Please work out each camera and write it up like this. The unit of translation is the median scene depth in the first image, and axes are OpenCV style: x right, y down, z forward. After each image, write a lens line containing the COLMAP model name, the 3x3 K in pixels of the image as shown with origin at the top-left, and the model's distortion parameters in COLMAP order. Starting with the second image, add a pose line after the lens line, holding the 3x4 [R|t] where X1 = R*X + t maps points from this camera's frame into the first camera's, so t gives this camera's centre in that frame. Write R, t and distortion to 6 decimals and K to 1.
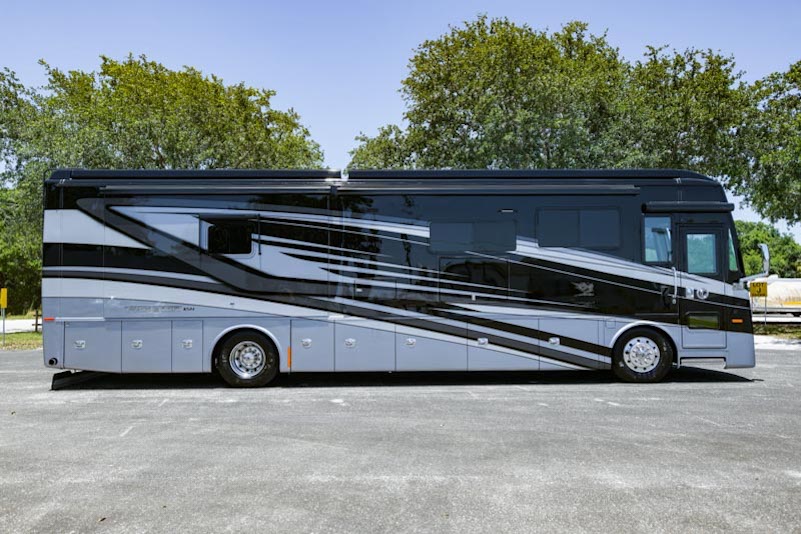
lens RADIAL K [[611.3, 0, 387.4], [0, 611.3, 271.6], [0, 0, 1]] dist [-0.009992, 0.010120]
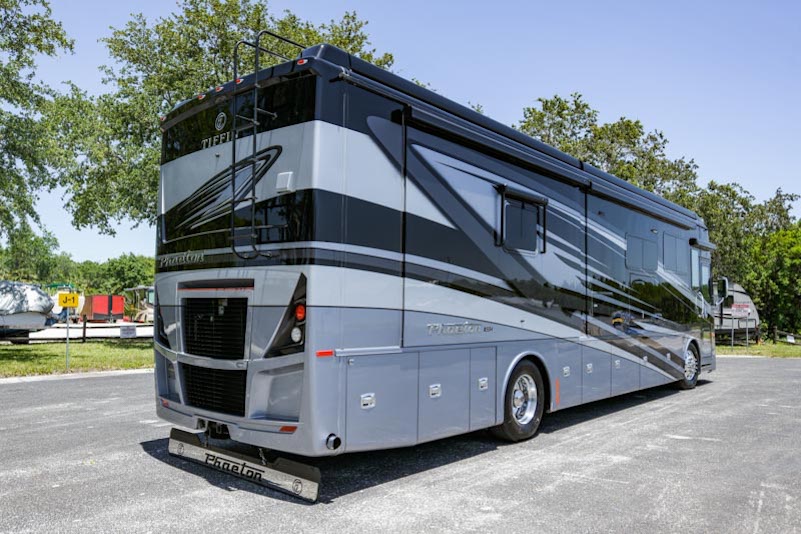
lens RADIAL K [[611.3, 0, 396.6], [0, 611.3, 289.6], [0, 0, 1]] dist [-0.009992, 0.010120]
pose [[0.669860, 0.041605, 0.741321, -0.857376], [-0.045062, 0.998866, -0.015341, 0.033414], [-0.741119, -0.023129, 0.670975, 0.633055]]
